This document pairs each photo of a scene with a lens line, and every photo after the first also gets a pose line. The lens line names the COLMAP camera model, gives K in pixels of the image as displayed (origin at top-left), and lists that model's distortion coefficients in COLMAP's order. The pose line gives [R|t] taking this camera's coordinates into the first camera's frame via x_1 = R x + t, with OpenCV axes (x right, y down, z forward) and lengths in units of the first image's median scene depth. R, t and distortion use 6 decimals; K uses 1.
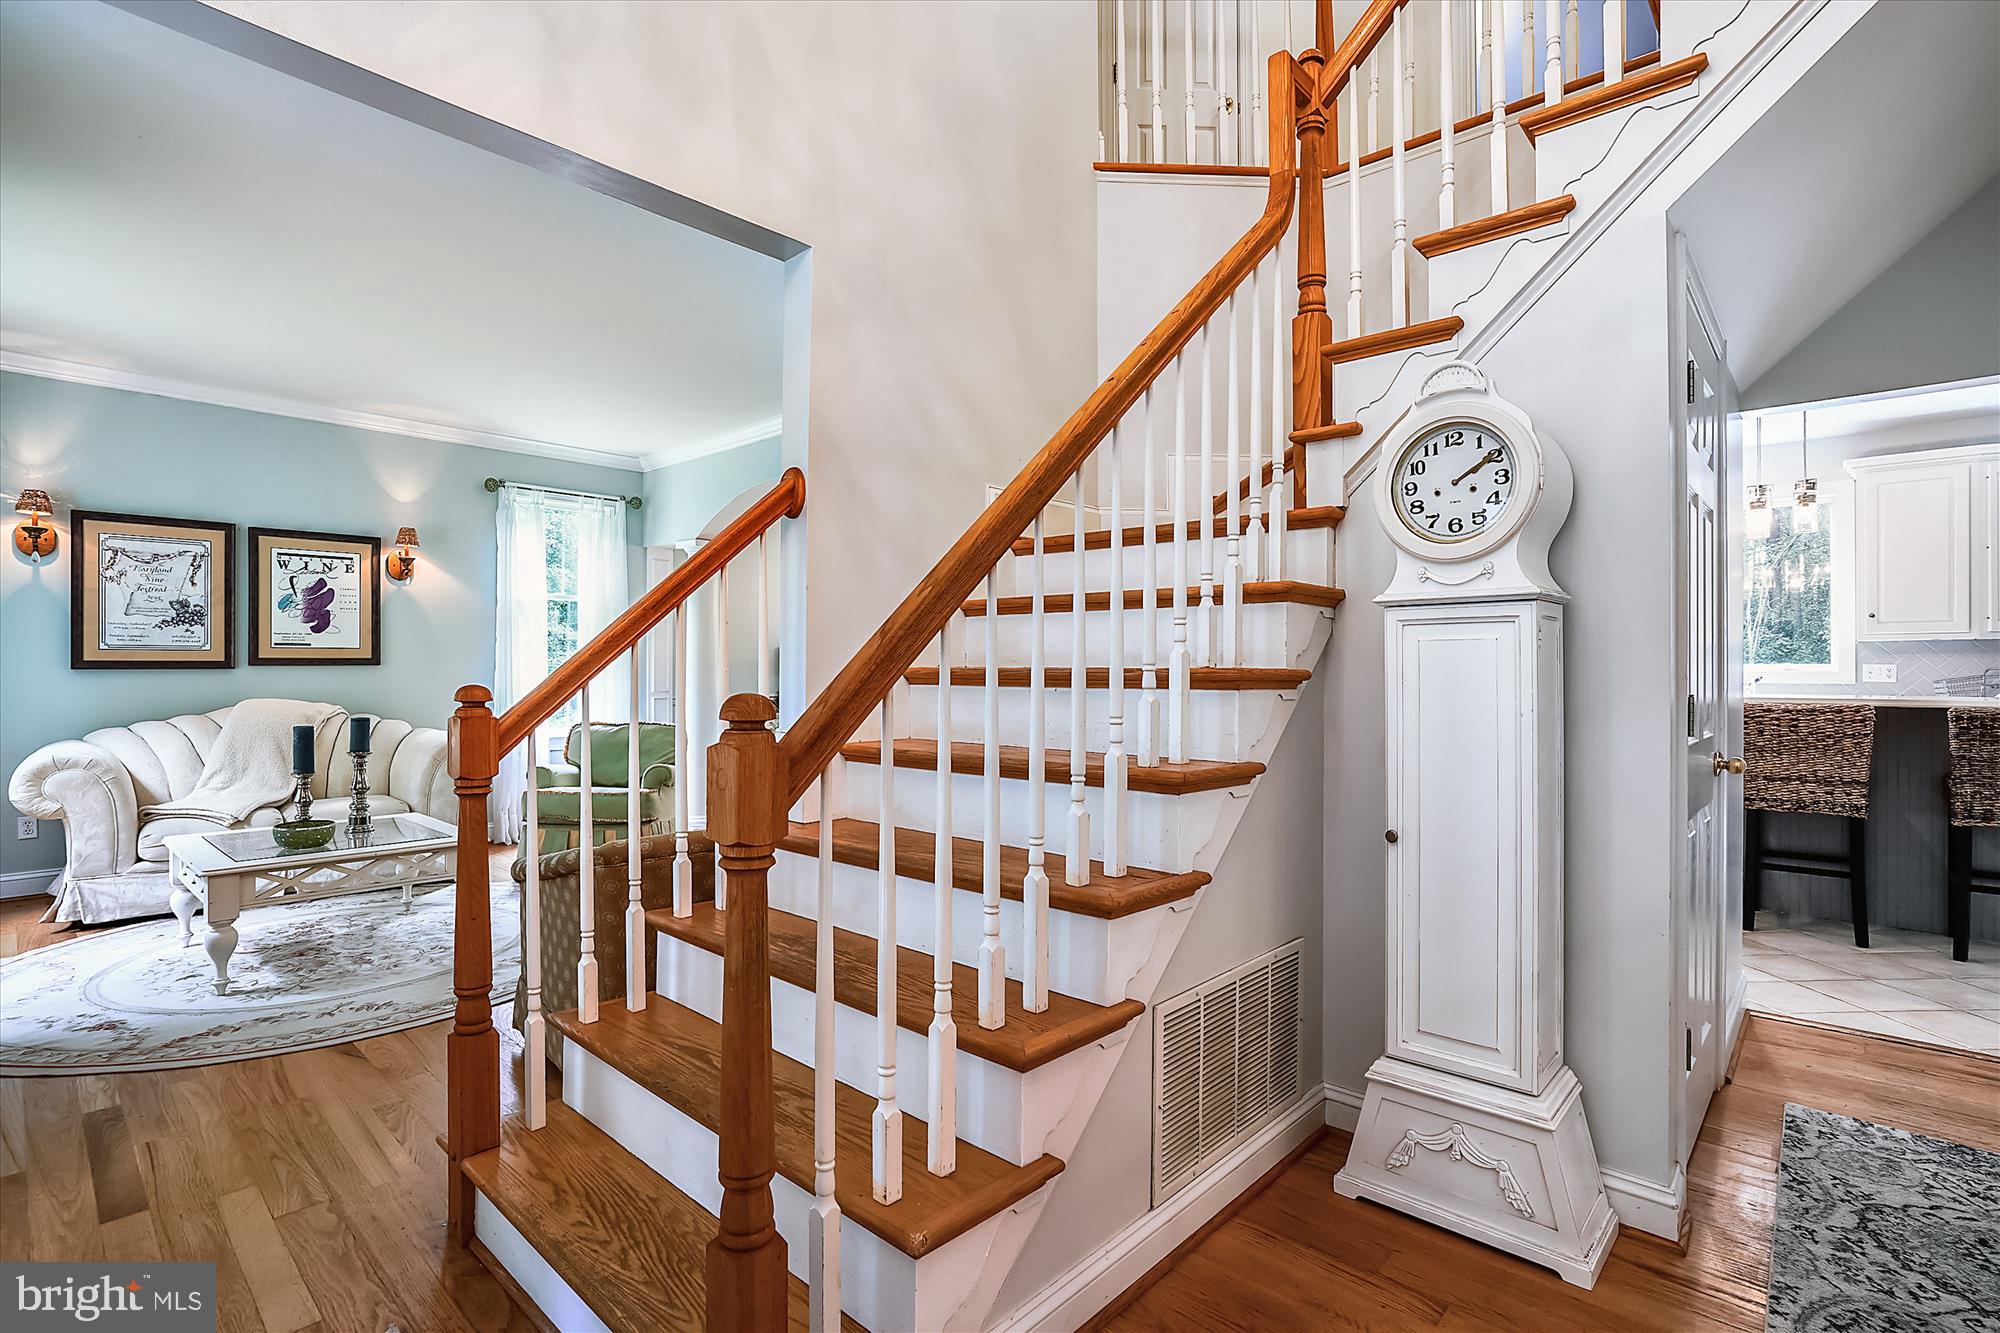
lens RADIAL K [[925.7, 0, 998.0], [0, 925.7, 669.3], [0, 0, 1]] dist [0.001458, 0.000722]
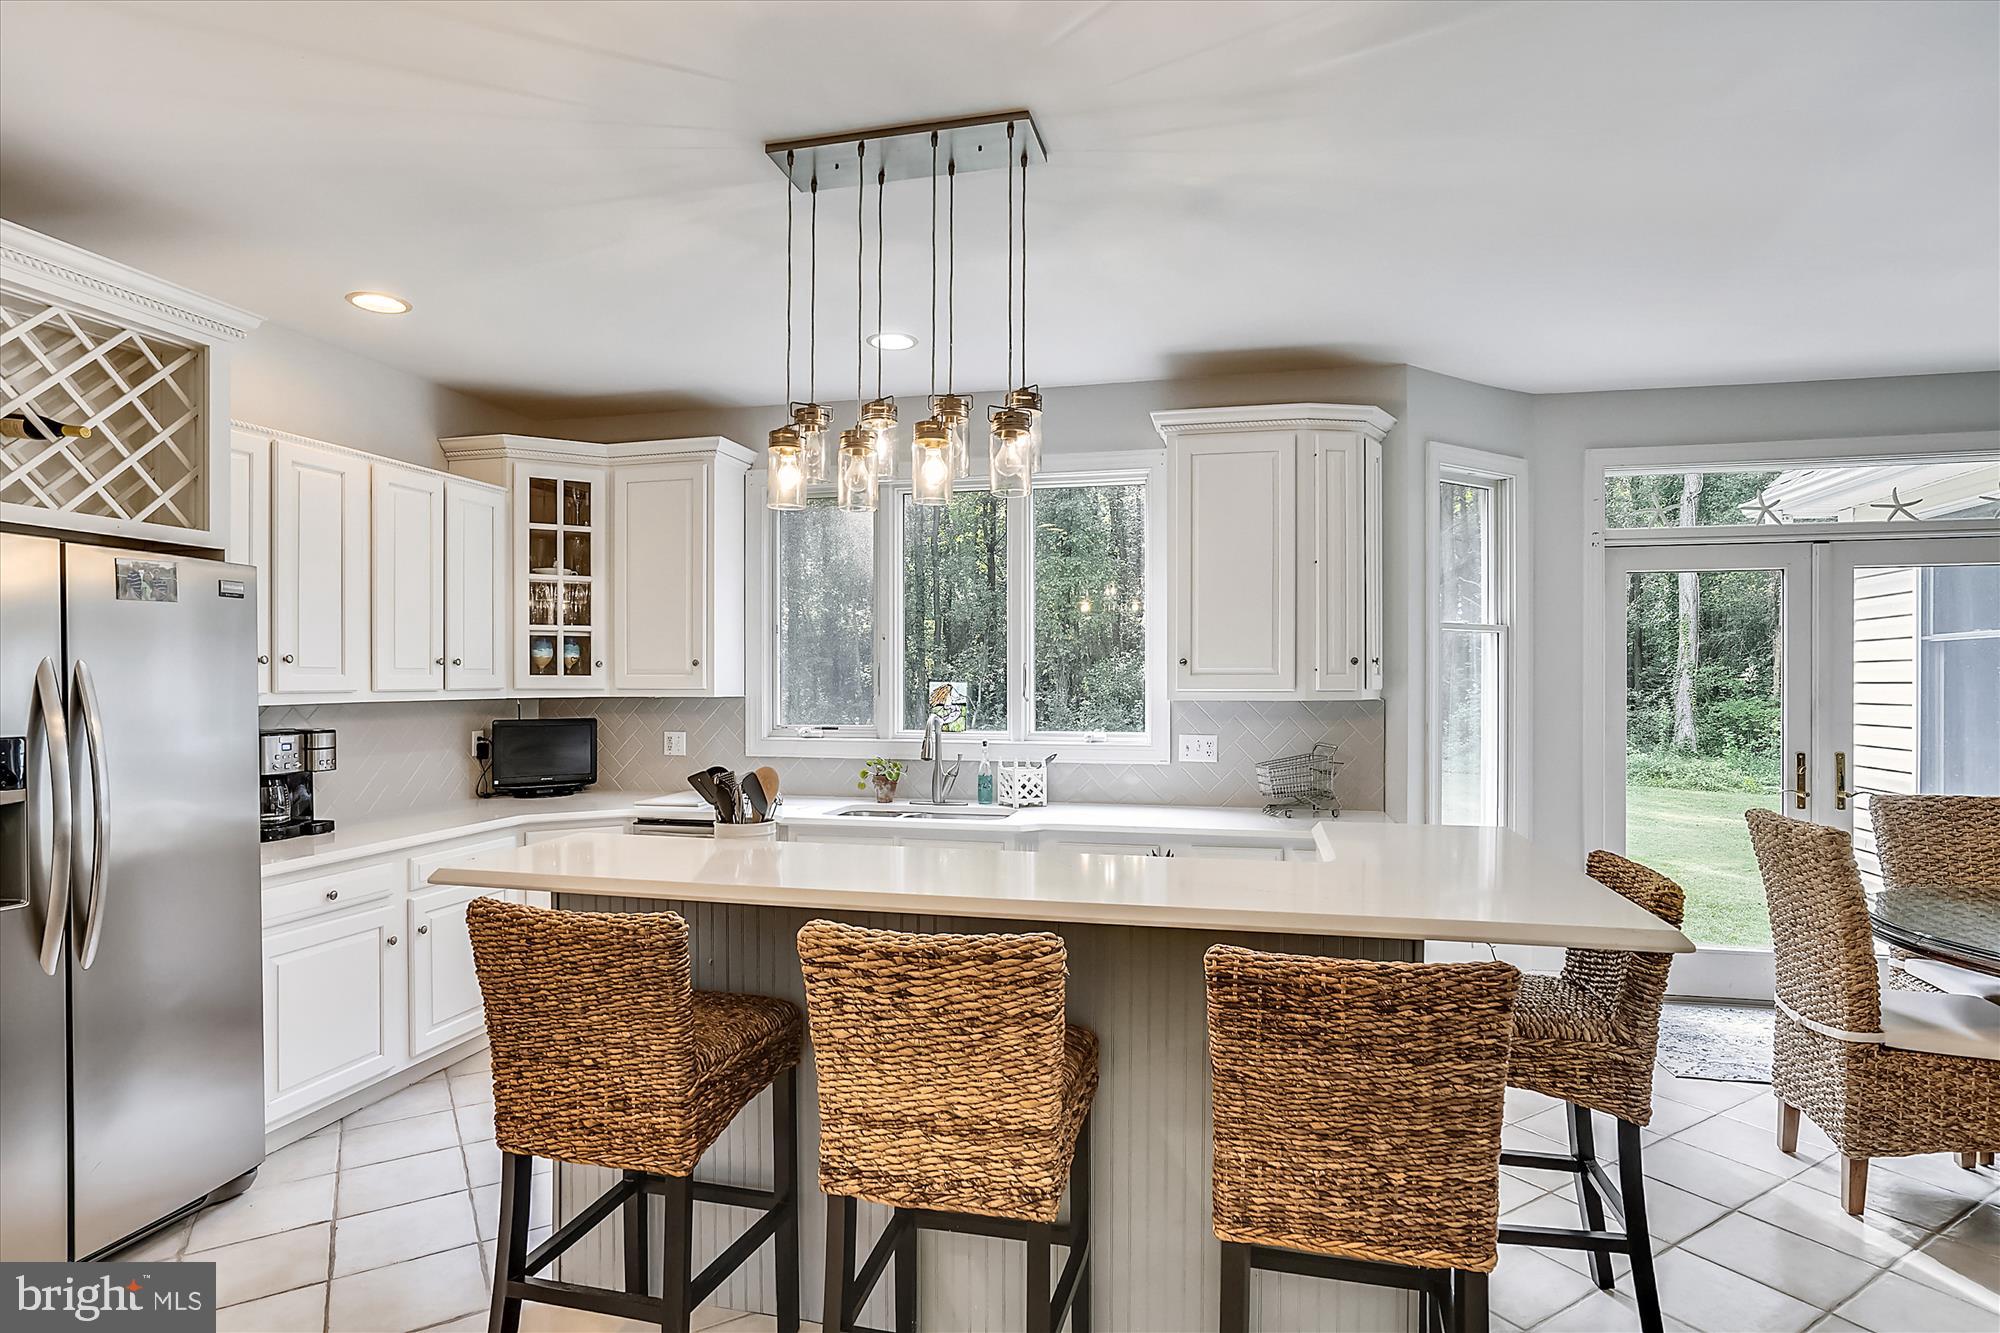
lens RADIAL K [[925.7, 0, 1001.8], [0, 925.7, 674.8], [0, 0, 1]] dist [0.001458, 0.000722]
pose [[0.893176, 0.004890, 0.449680, 0.727959], [-0.007325, 0.999966, 0.003675, -0.067646], [-0.449647, -0.006577, 0.893182, 0.652799]]
